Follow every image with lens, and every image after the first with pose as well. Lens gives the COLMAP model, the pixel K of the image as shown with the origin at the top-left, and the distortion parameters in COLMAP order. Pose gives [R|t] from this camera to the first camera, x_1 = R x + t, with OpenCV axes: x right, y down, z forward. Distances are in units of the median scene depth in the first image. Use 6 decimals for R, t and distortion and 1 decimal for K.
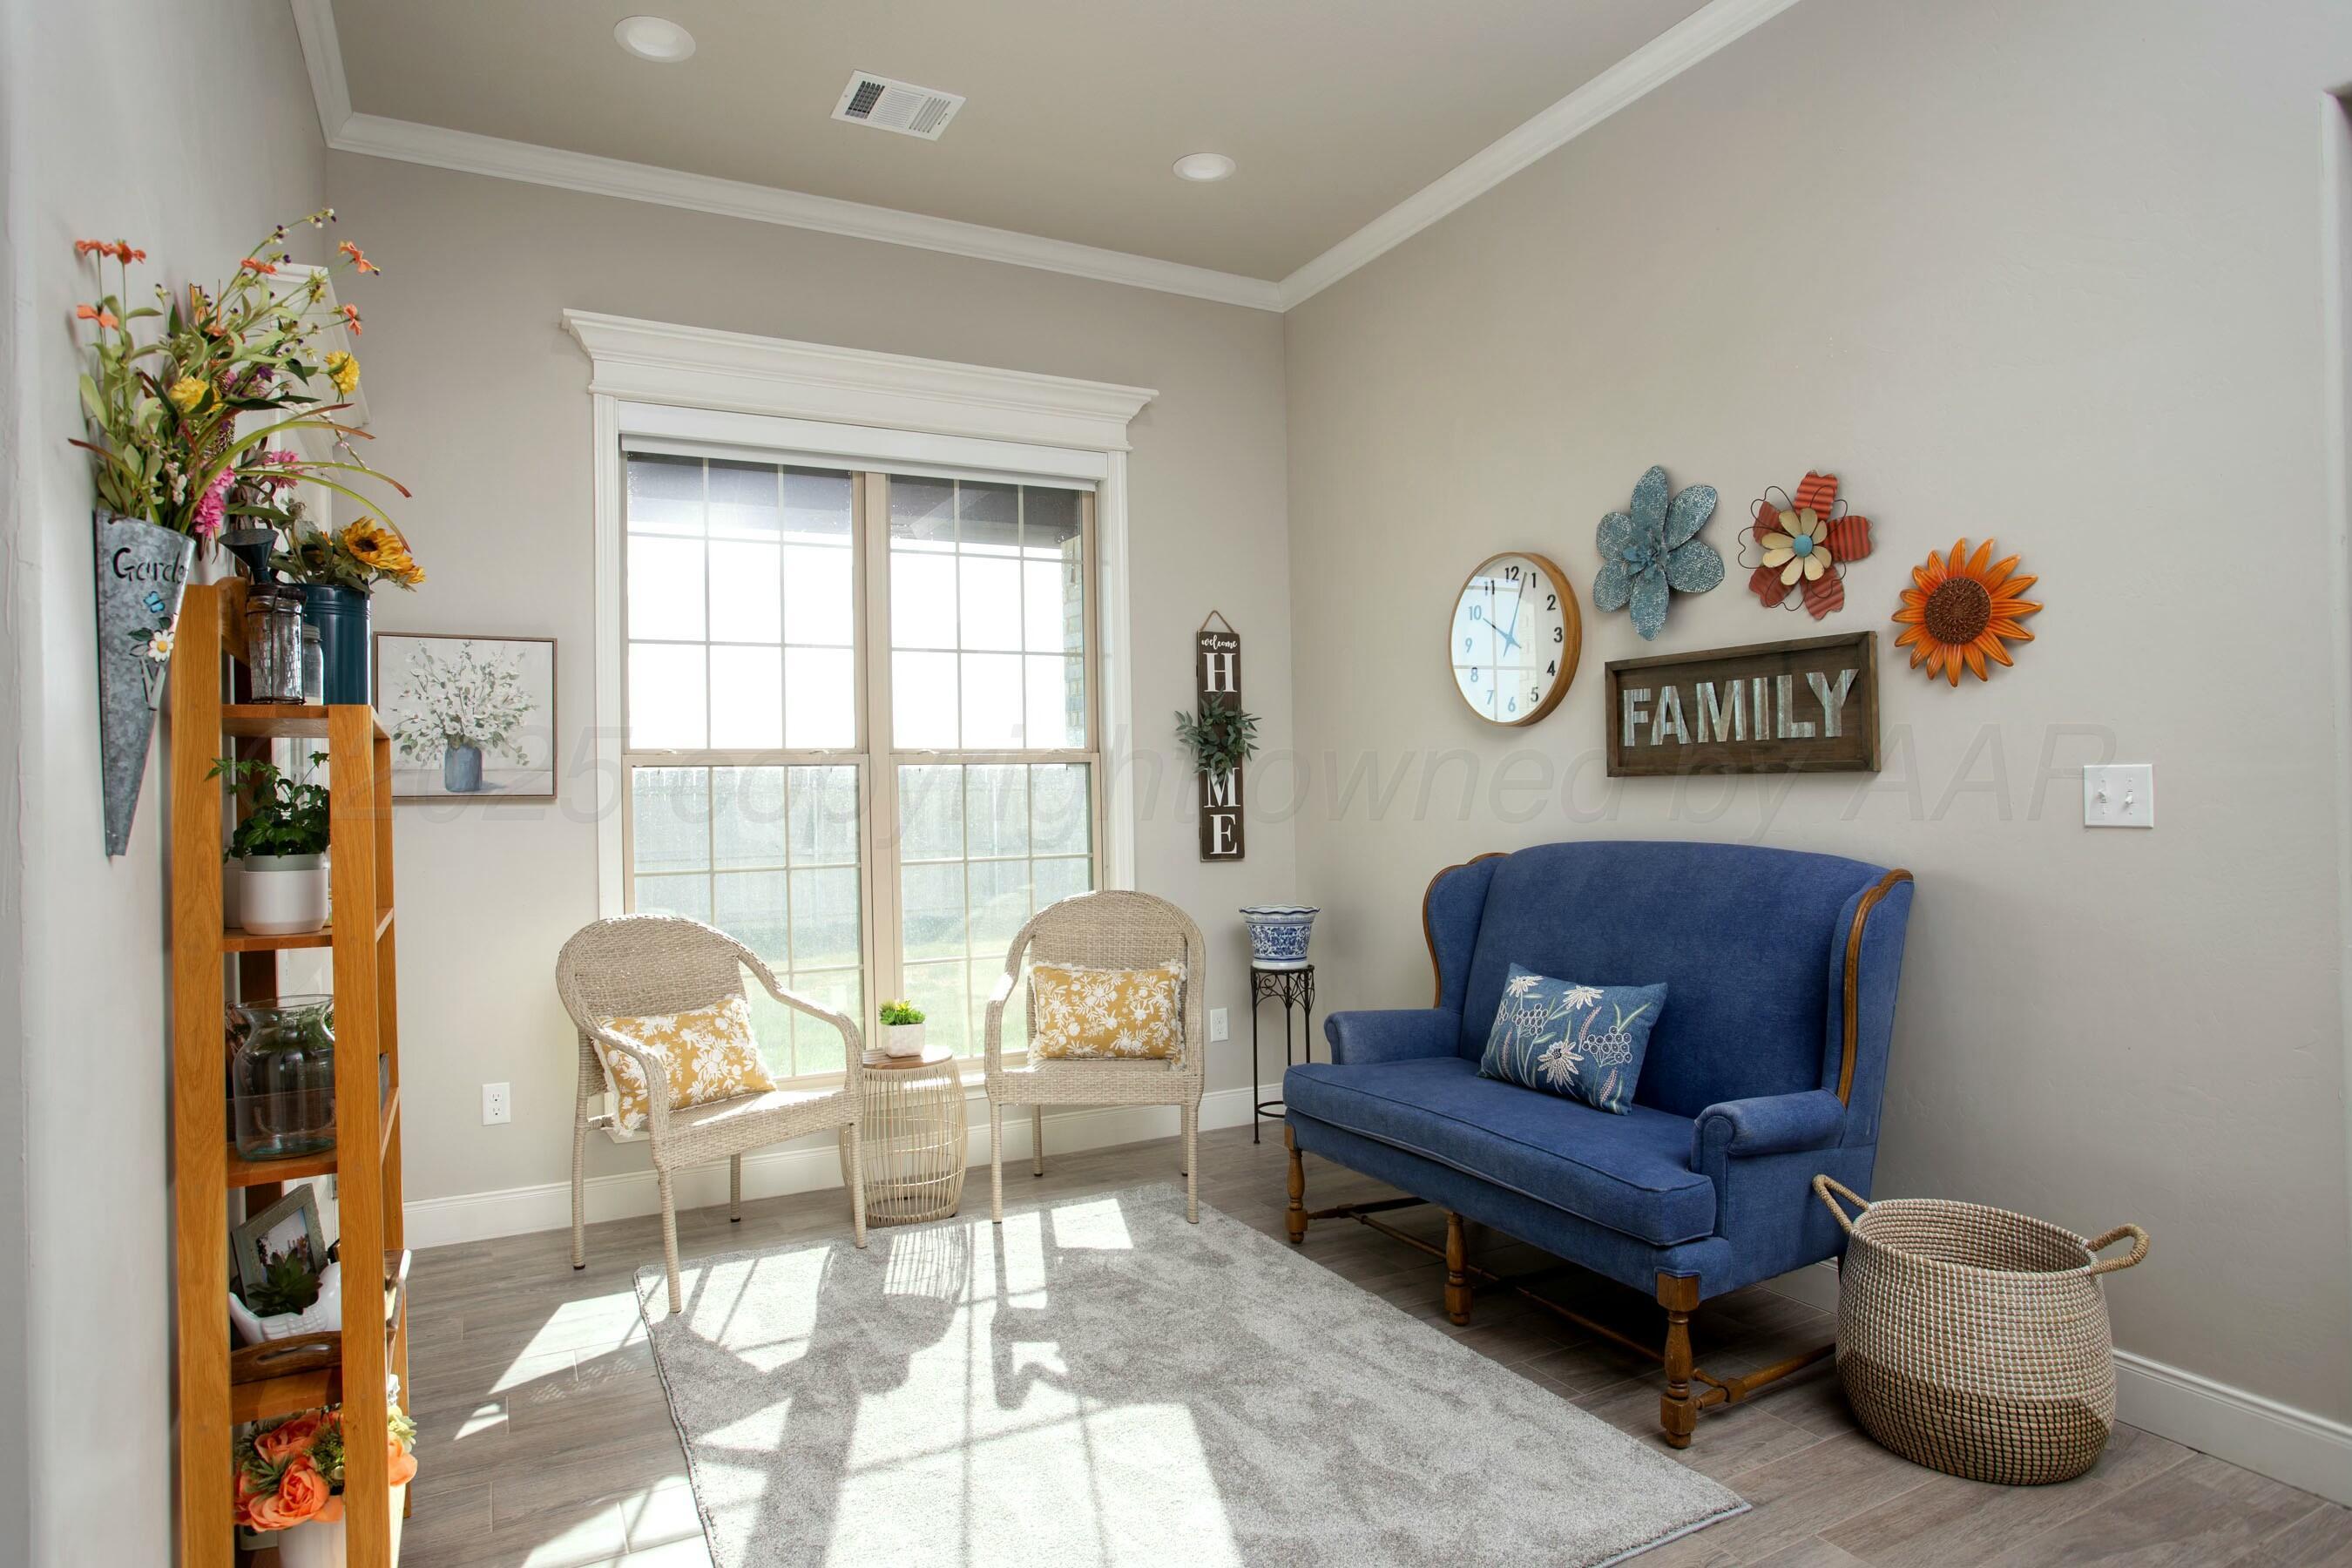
lens RADIAL K [[1297.6, 0, 1161.1], [0, 1297.6, 771.4], [0, 0, 1]] dist [-0.049373, 0.001768]
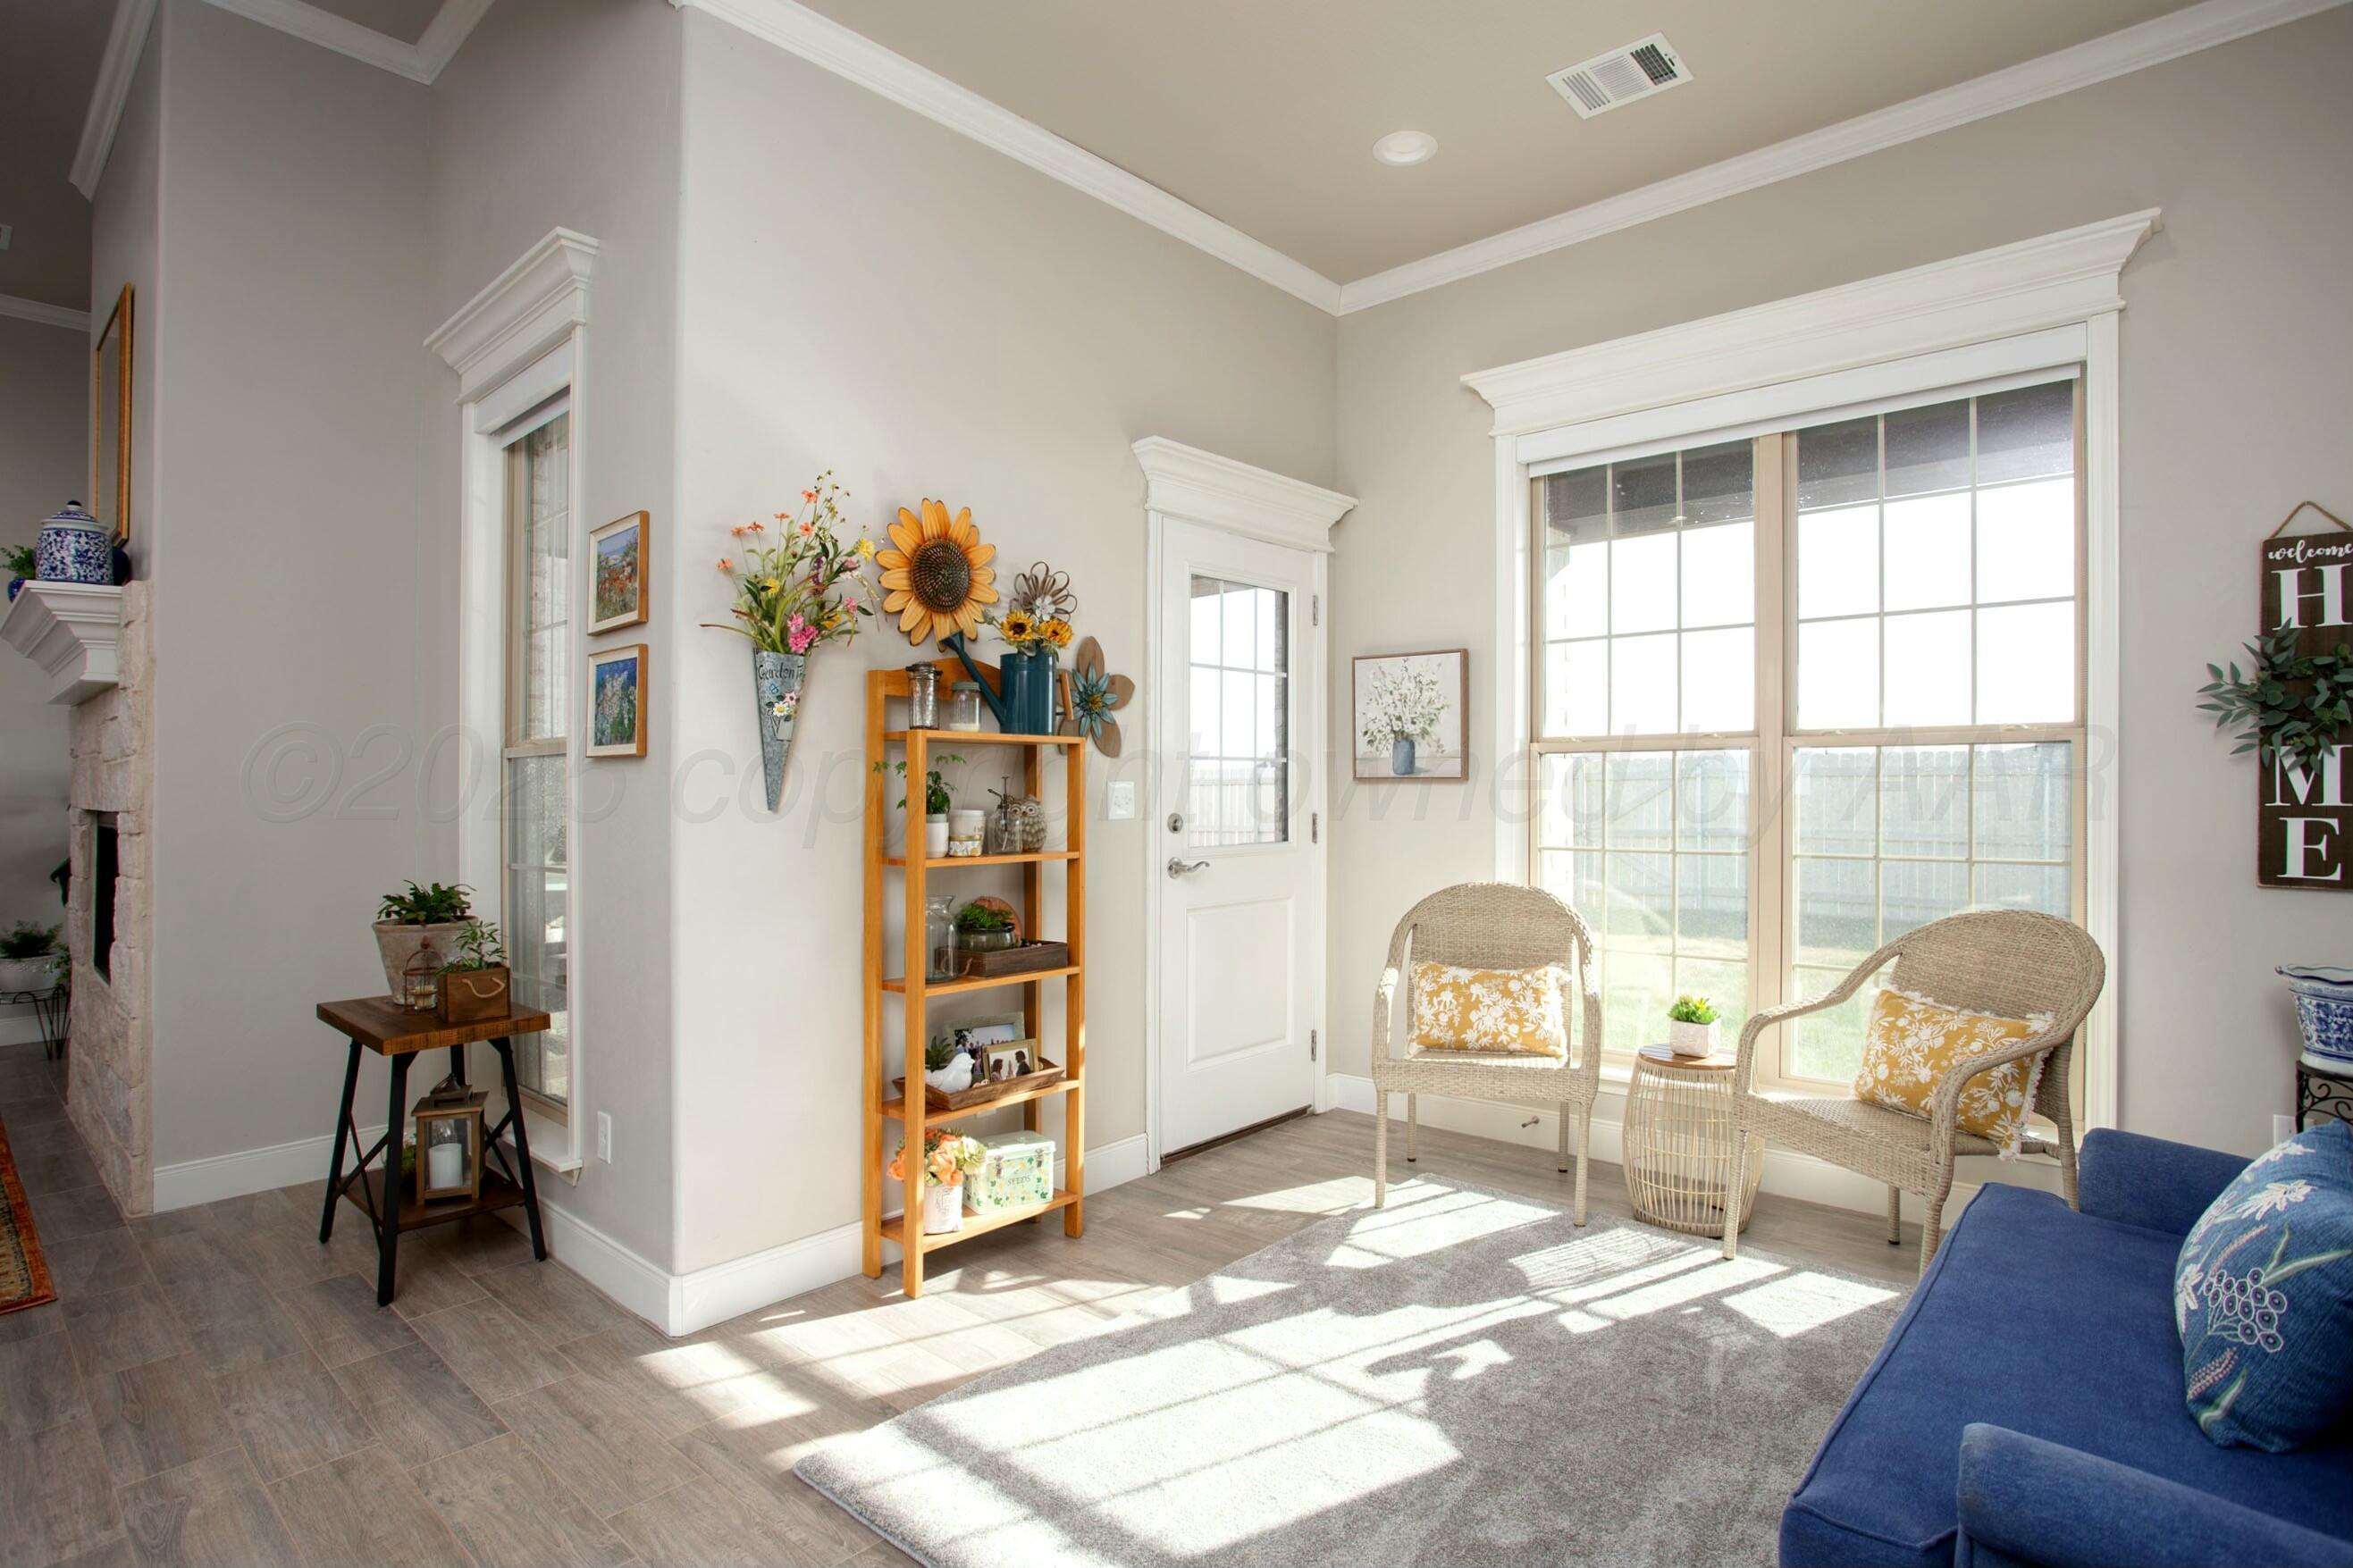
lens RADIAL K [[1168.5, 0, 1165.3], [0, 1168.5, 775.4], [0, 0, 1]] dist [-0.053127, 0.015454]
pose [[0.364259, 0.010783, -0.931235, 0.465593], [0.013527, 0.999766, 0.016868, -0.006281], [0.931199, -0.018741, 0.364028, 0.343277]]
